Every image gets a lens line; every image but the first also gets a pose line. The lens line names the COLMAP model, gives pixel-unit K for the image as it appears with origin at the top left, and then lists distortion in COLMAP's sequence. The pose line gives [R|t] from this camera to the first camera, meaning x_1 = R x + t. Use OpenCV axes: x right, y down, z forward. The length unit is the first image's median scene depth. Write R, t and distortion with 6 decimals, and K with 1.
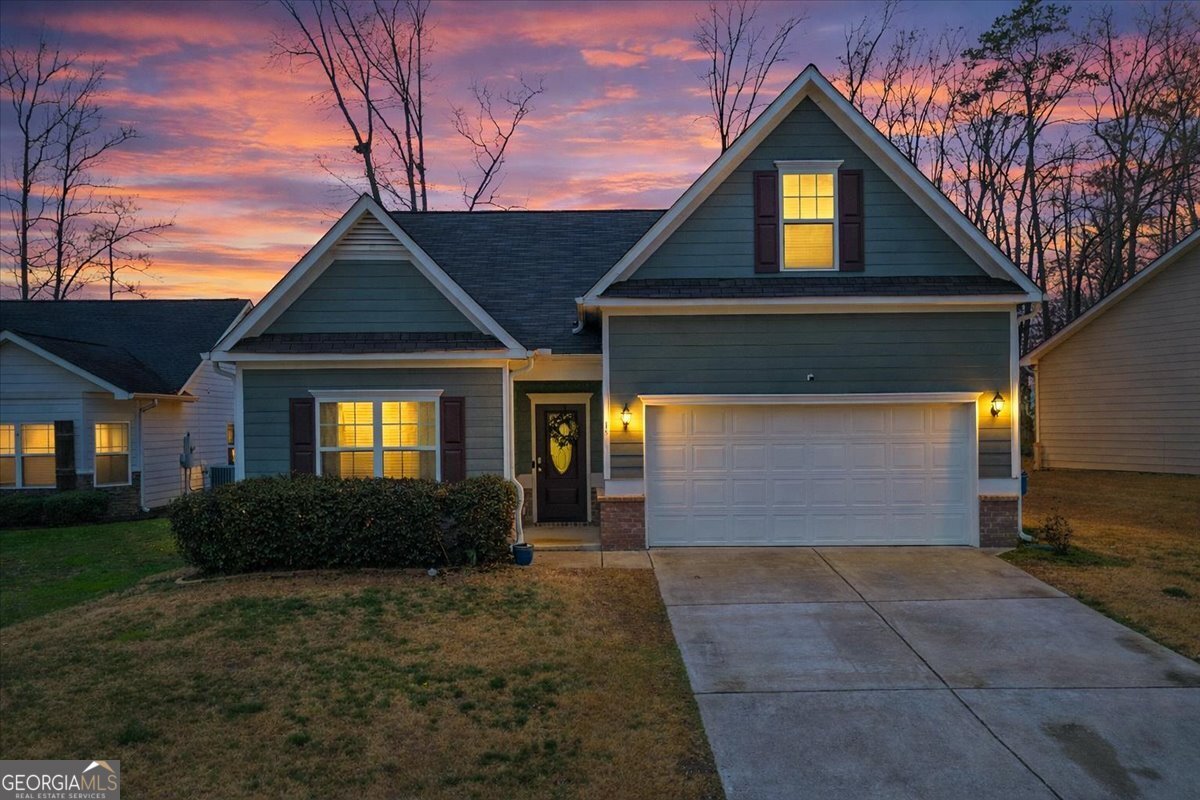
lens RADIAL K [[971.8, 0, 601.1], [0, 971.8, 402.3], [0, 0, 1]] dist [0.001988, 0.011335]
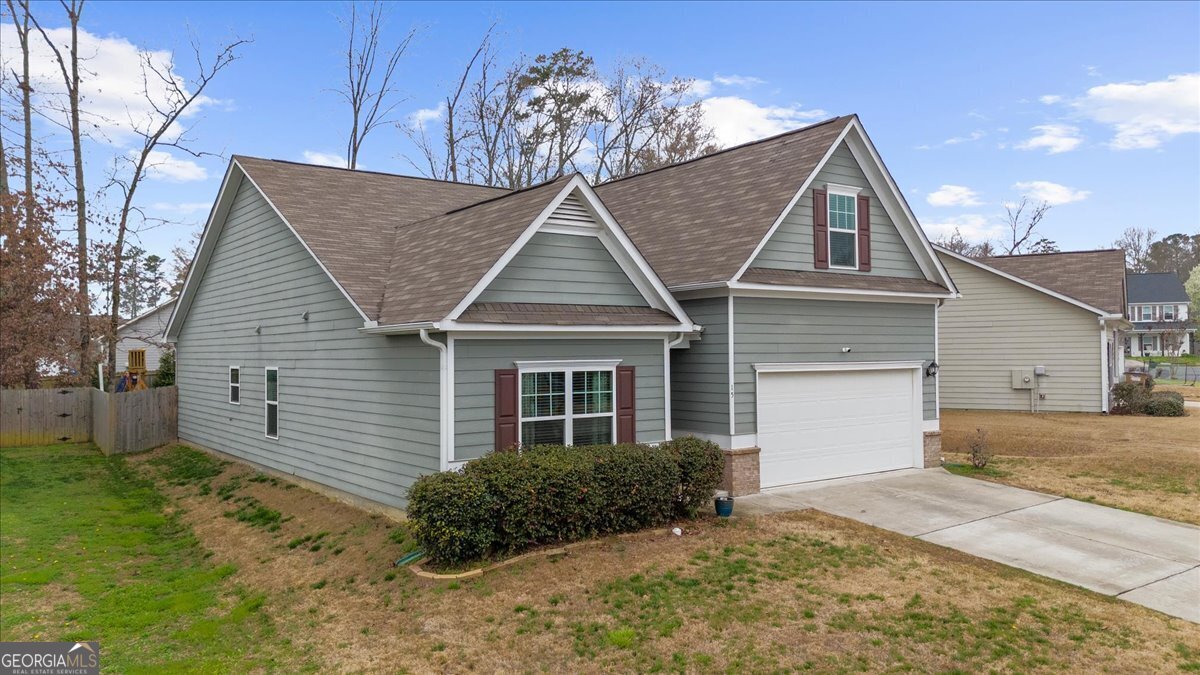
lens RADIAL K [[873.6, 0, 604.8], [0, 873.6, 347.3], [0, 0, 1]] dist [0.046147, -0.025589]
pose [[0.813032, 0.005469, 0.582193, -0.742434], [0.008301, 0.999745, -0.020984, -0.006766], [-0.582160, 0.021893, 0.812779, 0.221493]]
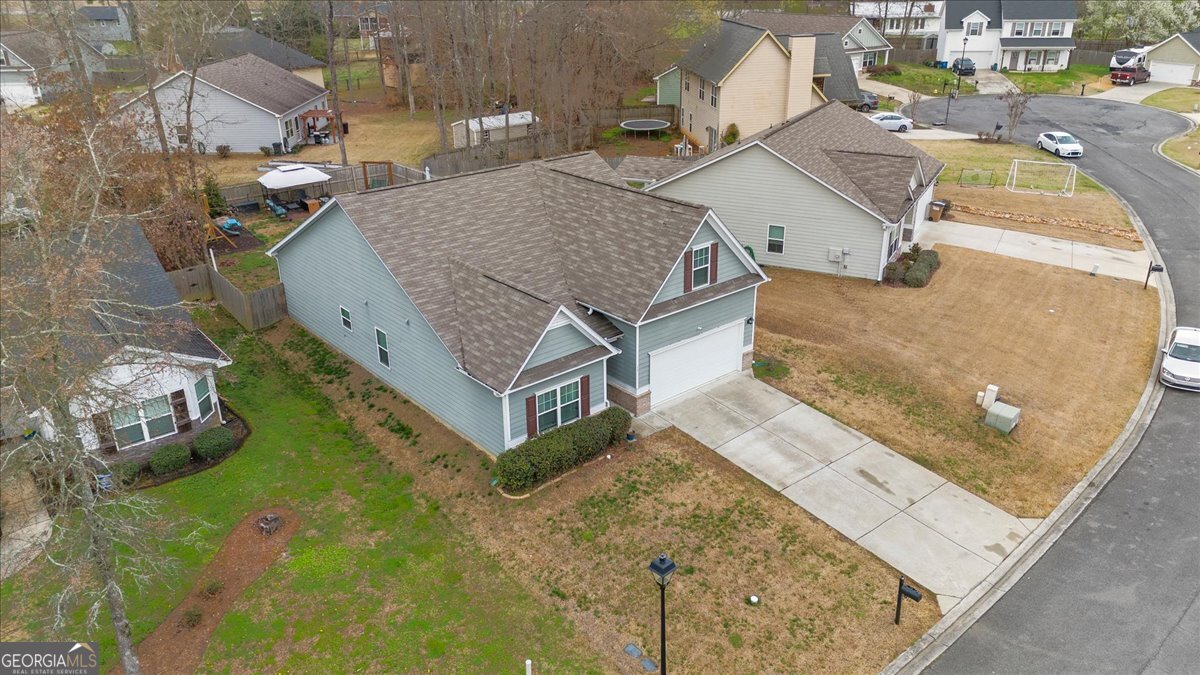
lens RADIAL K [[873.6, 0, 606.0], [0, 873.6, 337.2], [0, 0, 1]] dist [0.046147, -0.025589]
pose [[0.769719, -0.251555, 0.586731, -1.273684], [0.007514, 0.922595, 0.385696, -0.860825], [-0.638339, -0.292469, 0.712029, -0.434937]]
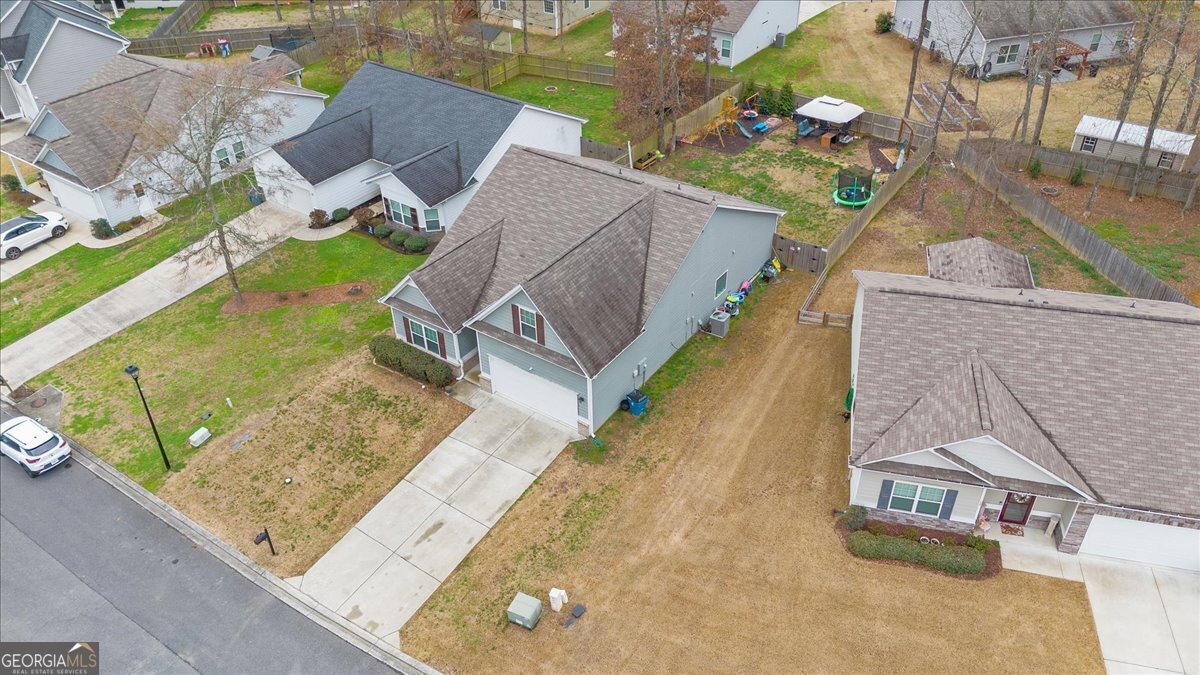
lens RADIAL K [[873.6, 0, 596.5], [0, 873.6, 336.1], [0, 0, 1]] dist [0.046147, -0.025589]
pose [[0.818948, 0.339813, -0.462440, 1.560141], [-0.000988, 0.806665, 0.591008, -1.659316], [0.573866, -0.483548, 0.660953, -0.580552]]
